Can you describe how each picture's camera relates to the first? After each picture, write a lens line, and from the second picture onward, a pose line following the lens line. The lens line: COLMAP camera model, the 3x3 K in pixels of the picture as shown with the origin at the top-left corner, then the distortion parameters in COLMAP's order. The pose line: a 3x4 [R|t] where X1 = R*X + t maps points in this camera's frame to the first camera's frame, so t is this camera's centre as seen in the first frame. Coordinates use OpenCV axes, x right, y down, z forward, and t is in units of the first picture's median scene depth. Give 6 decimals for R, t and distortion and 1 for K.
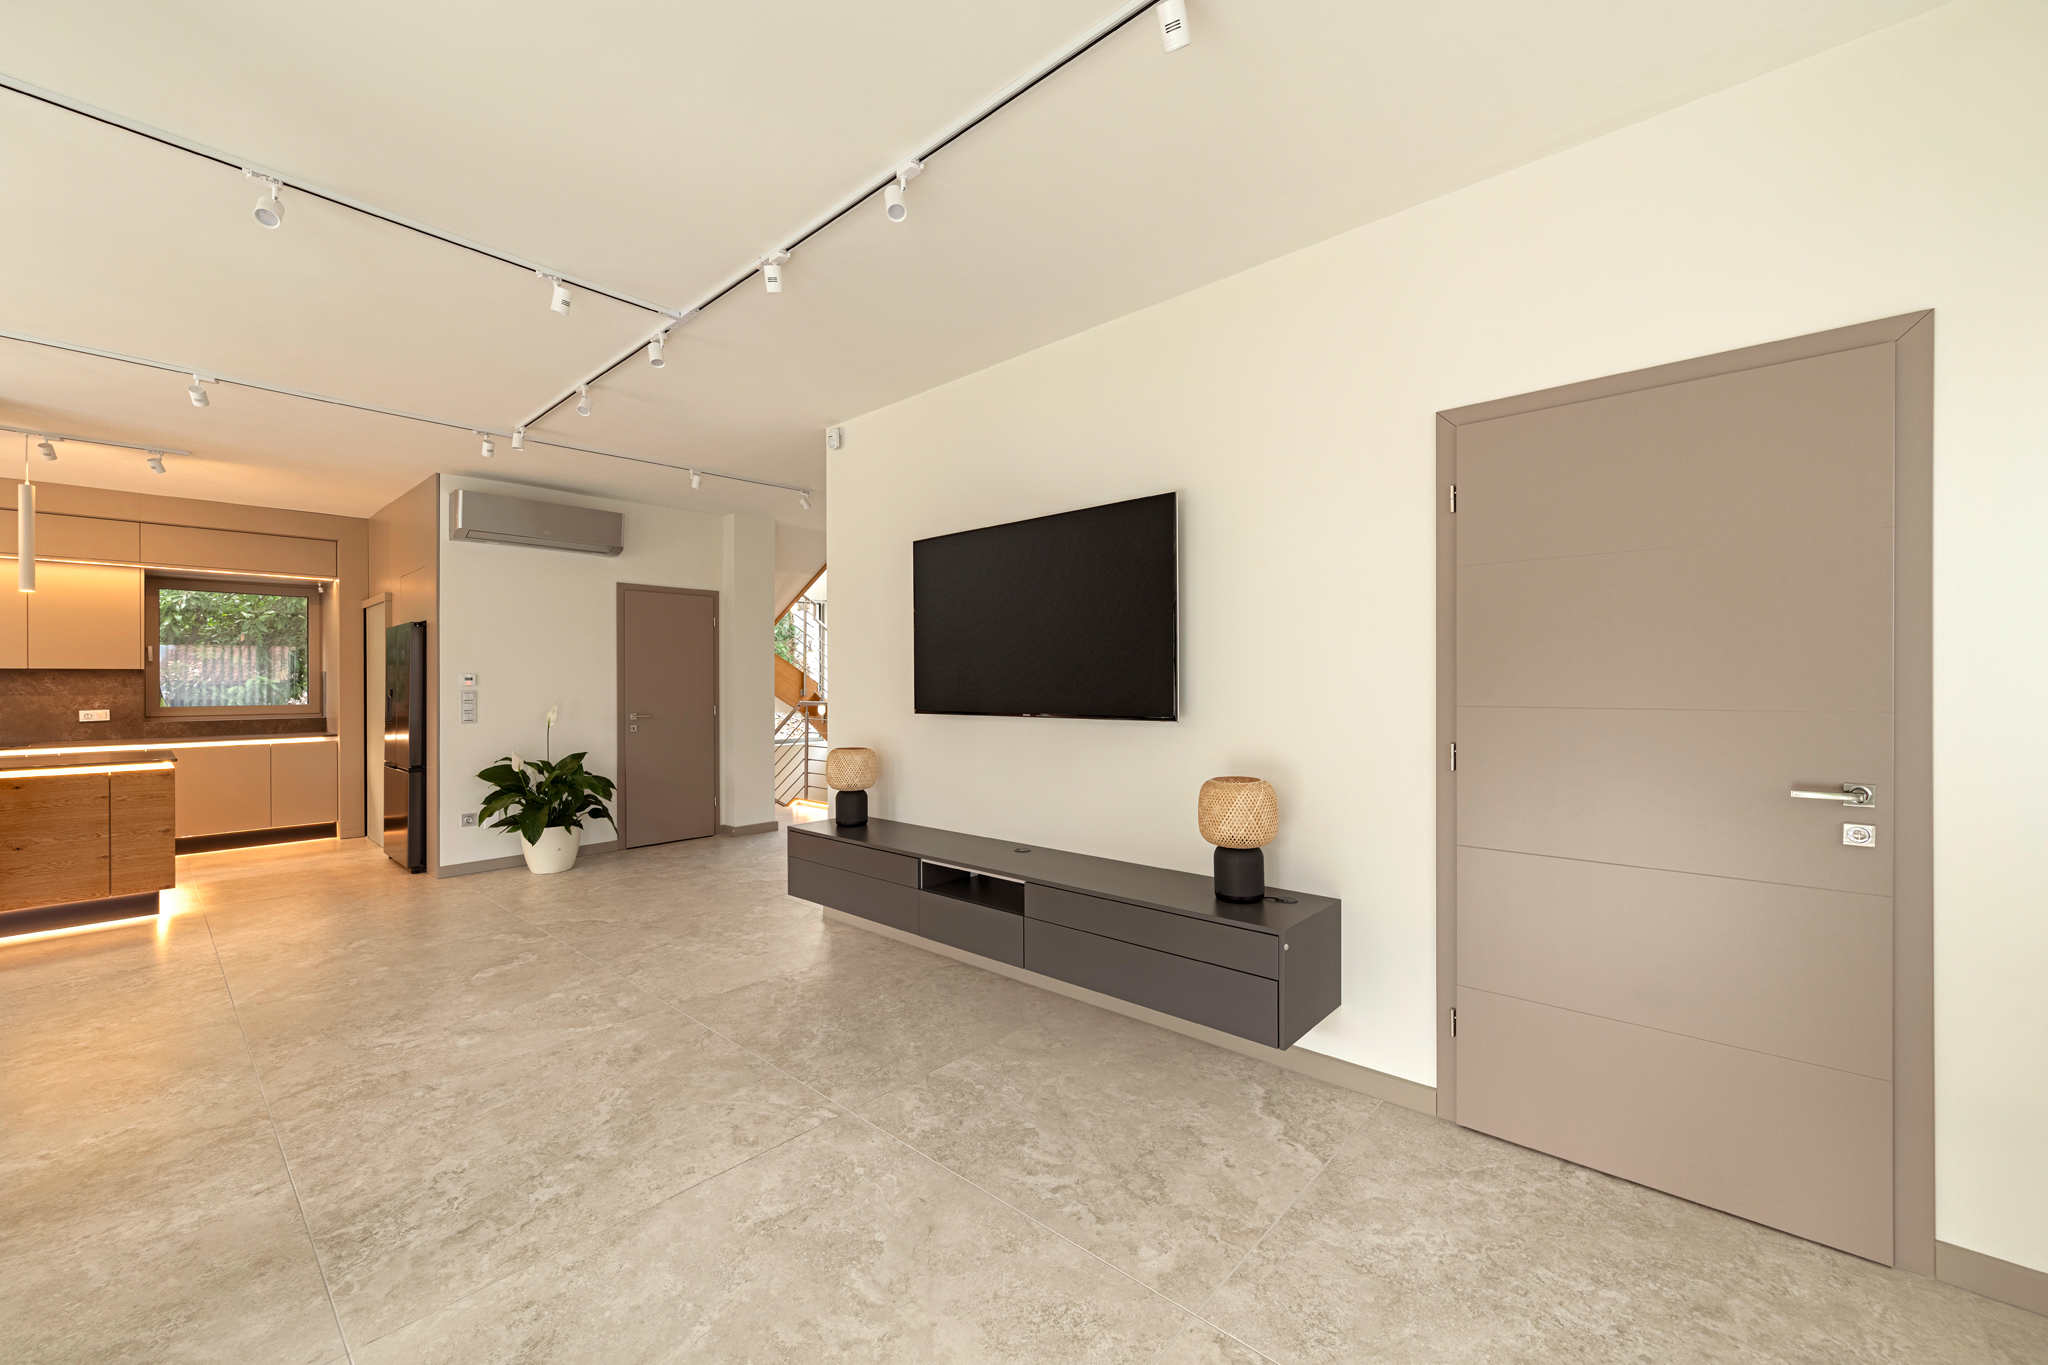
lens RADIAL K [[796.0, 0, 1011.0], [0, 796.0, 672.2], [0, 0, 1]] dist [-0.000725, -0.000486]
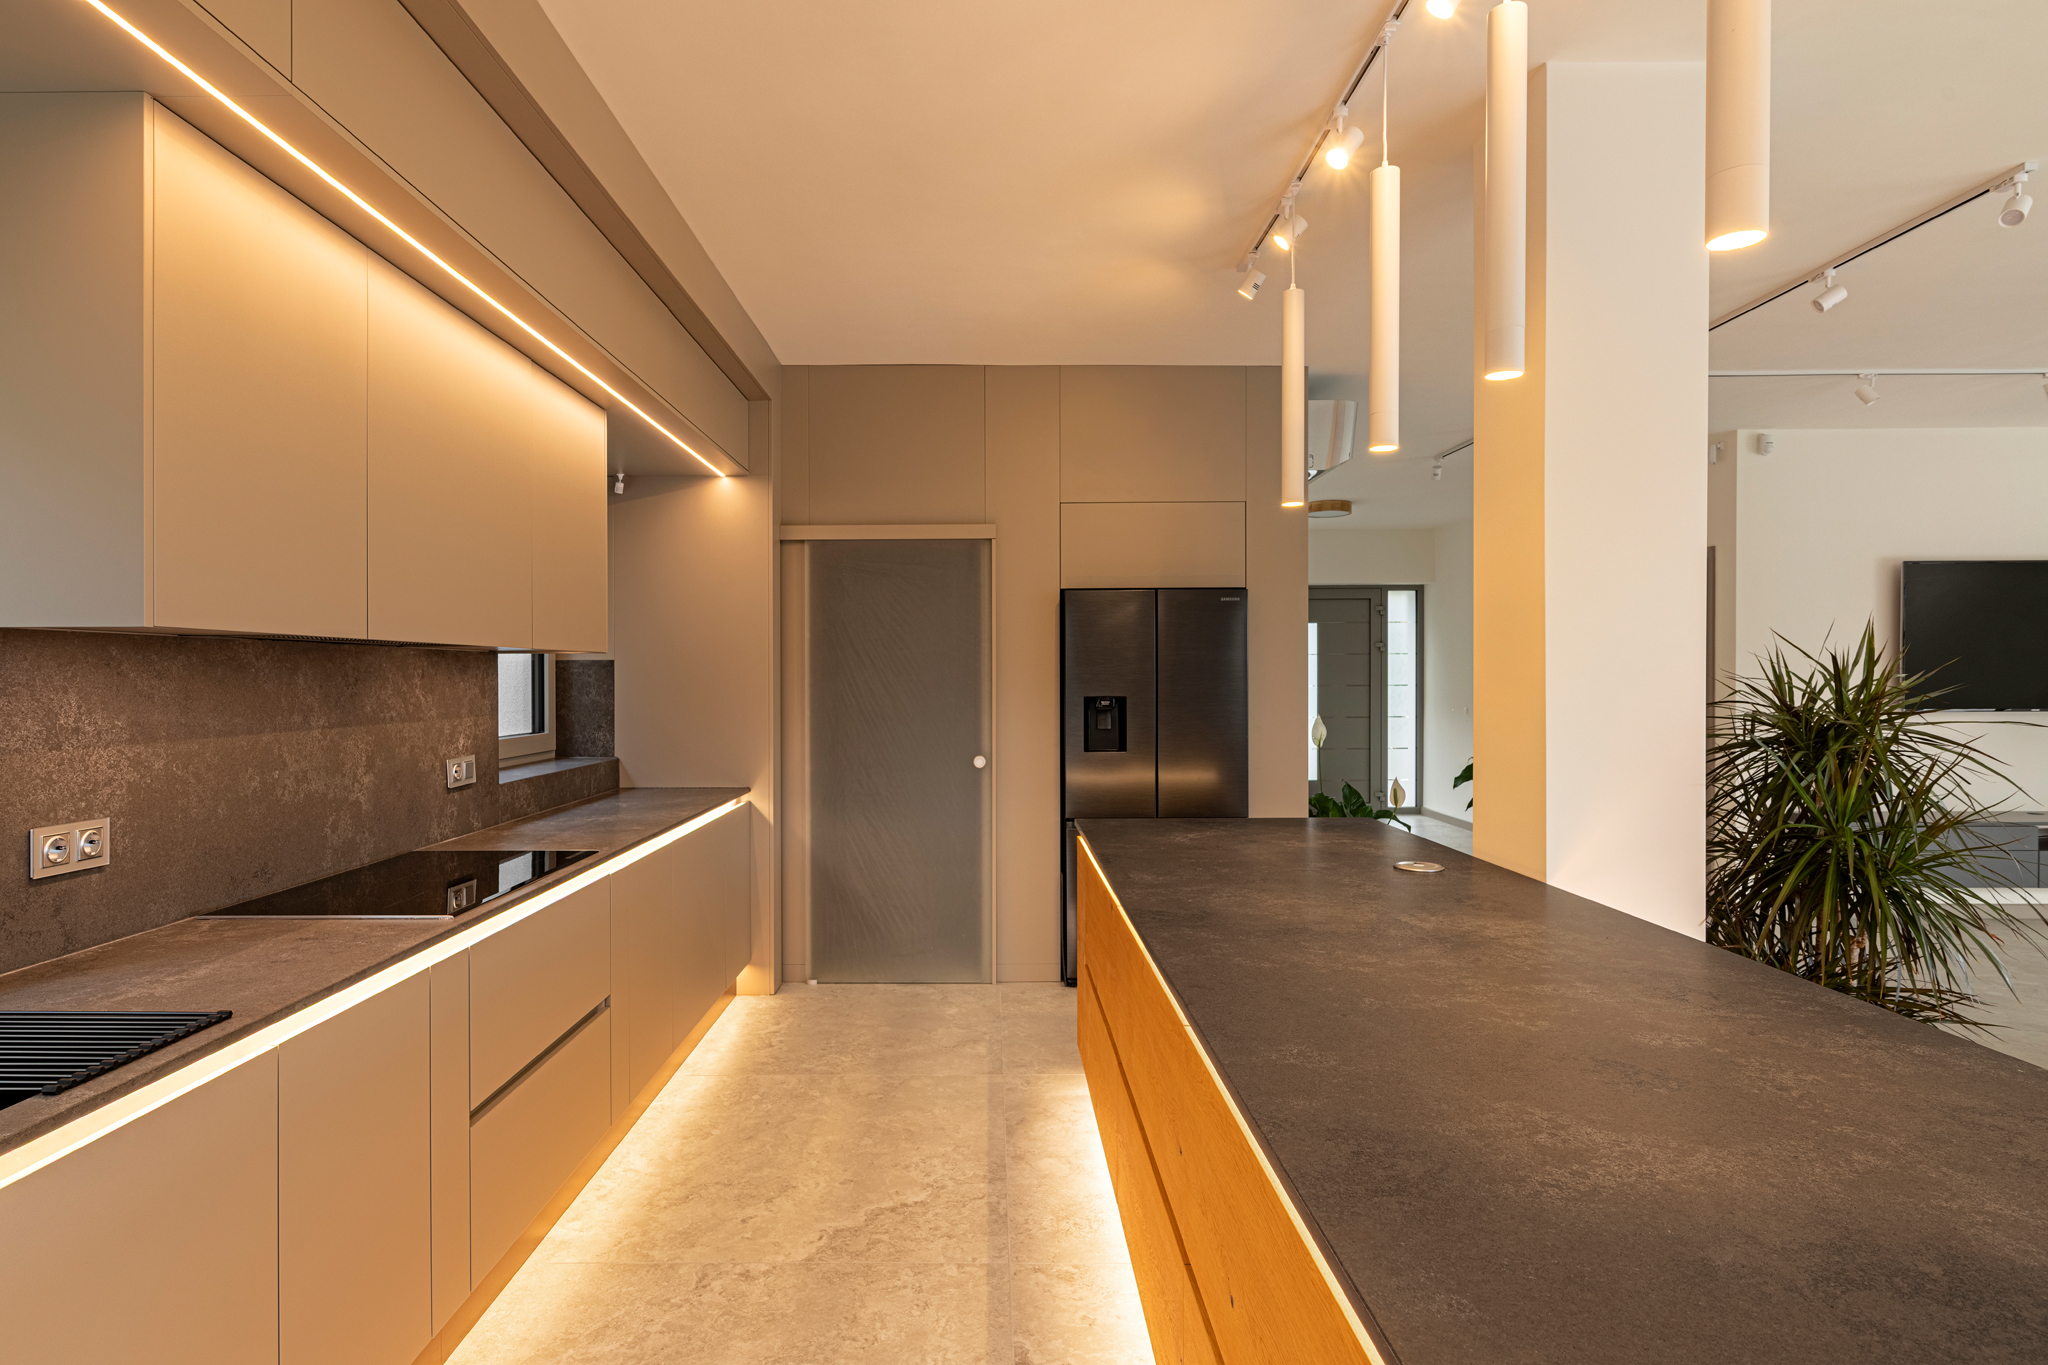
lens RADIAL K [[1078.2, 0, 990.6], [0, 1078.2, 690.3], [0, 0, 1]] dist [0.006242, 0.000196]
pose [[0.740973, 0.004458, 0.671520, -2.177523], [0.001036, 0.999969, -0.007782, 0.032995], [-0.671534, 0.006462, 0.740946, 0.751023]]
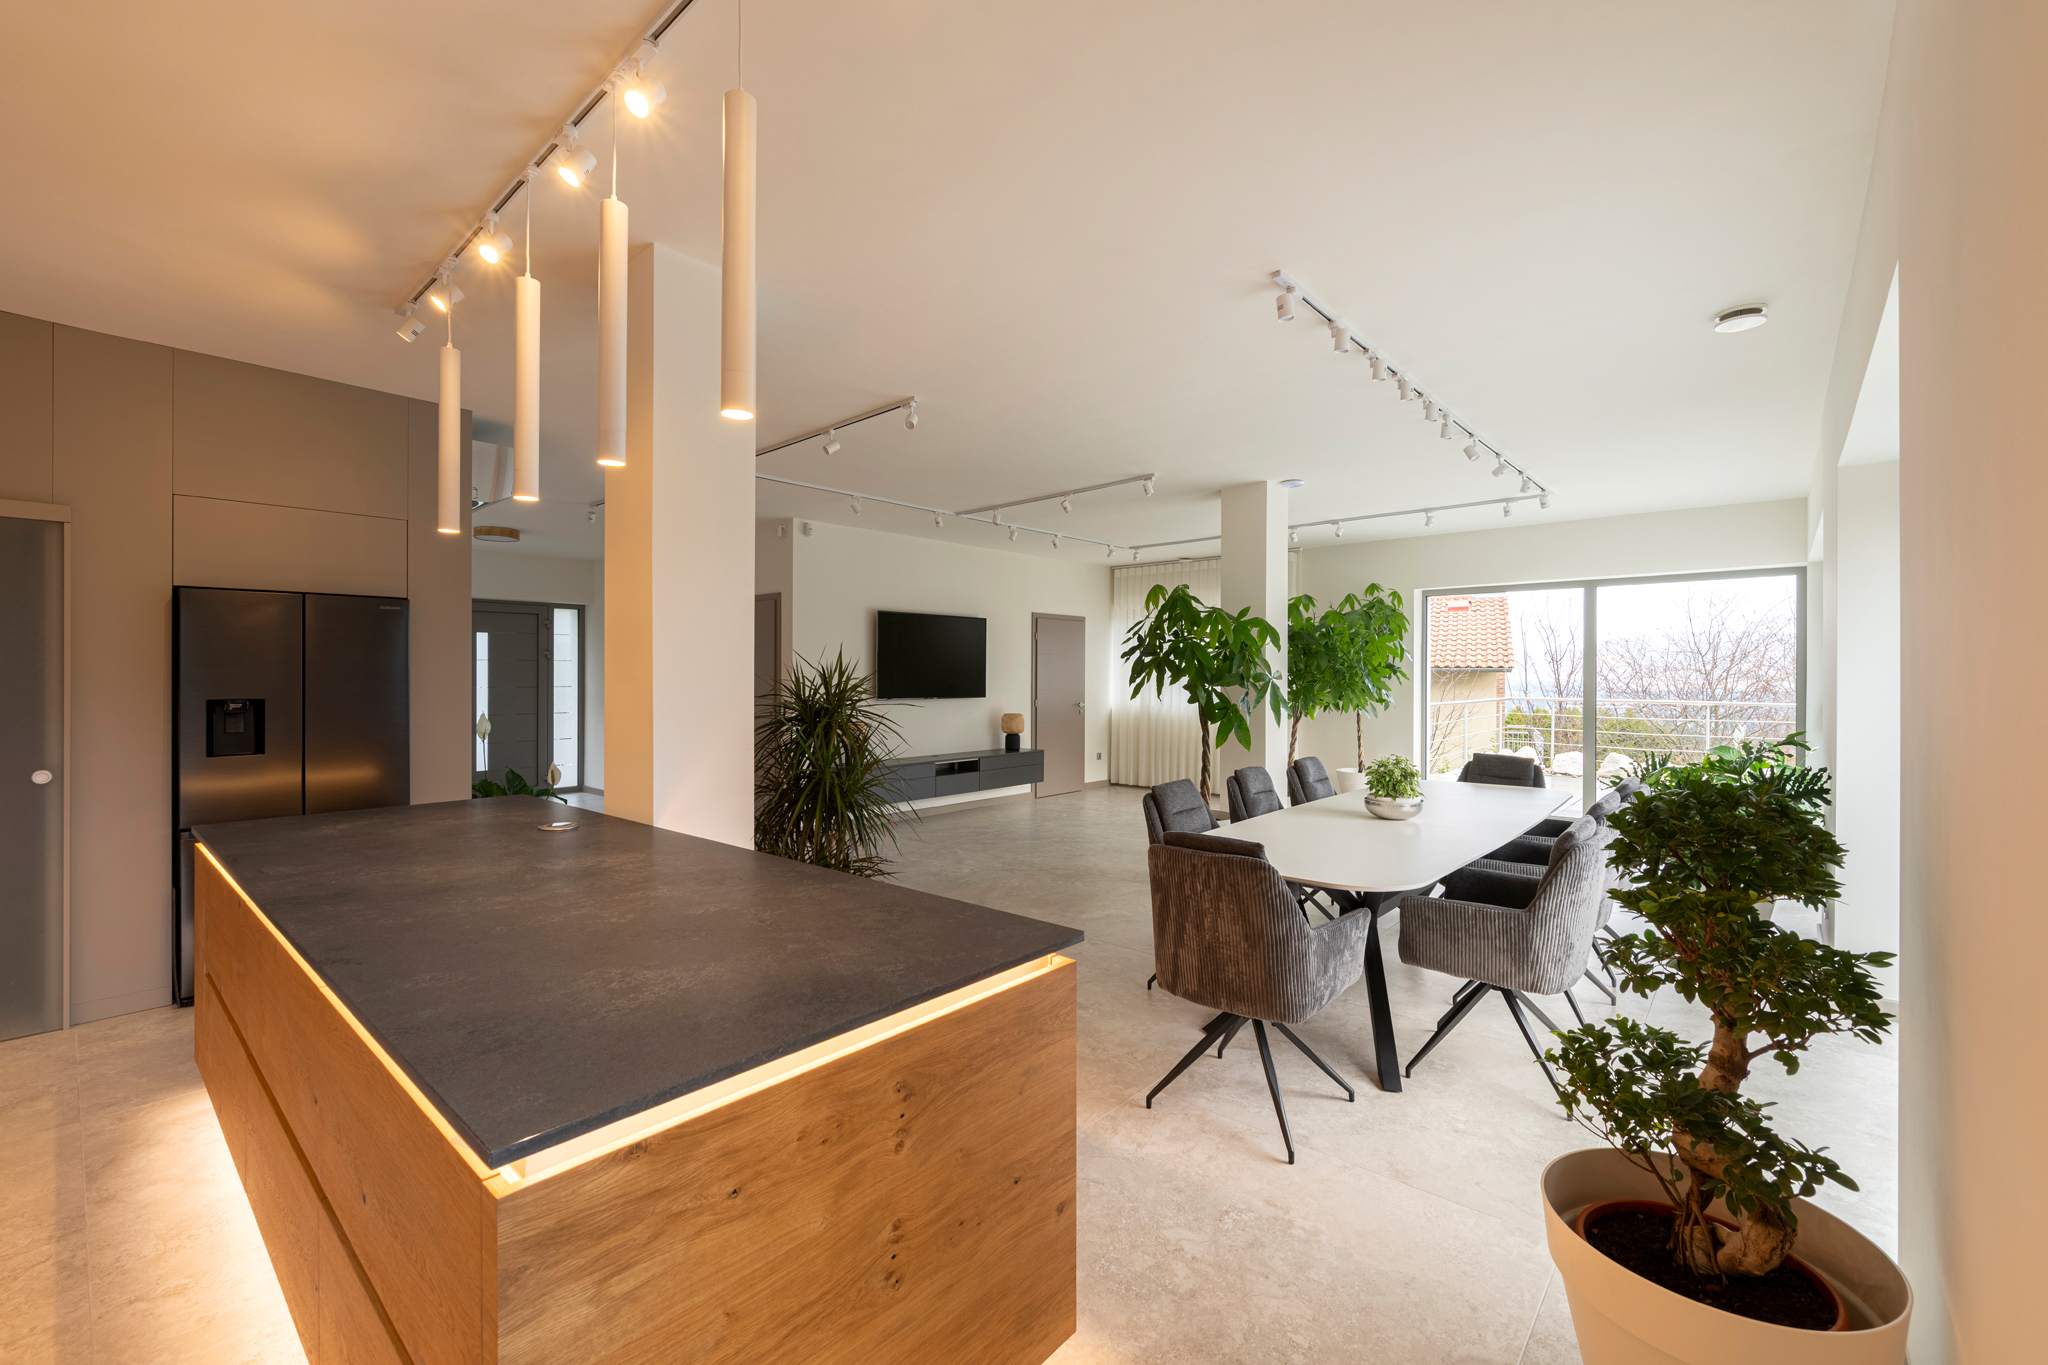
lens RADIAL K [[855.2, 0, 1016.6], [0, 855.2, 676.9], [0, 0, 1]] dist [-0.004236, 0.000594]
pose [[-0.009082, 0.016594, 0.999821, -2.214808], [0.015329, 0.999747, -0.016454, 0.035170], [-0.999841, 0.015177, -0.009334, 0.711223]]
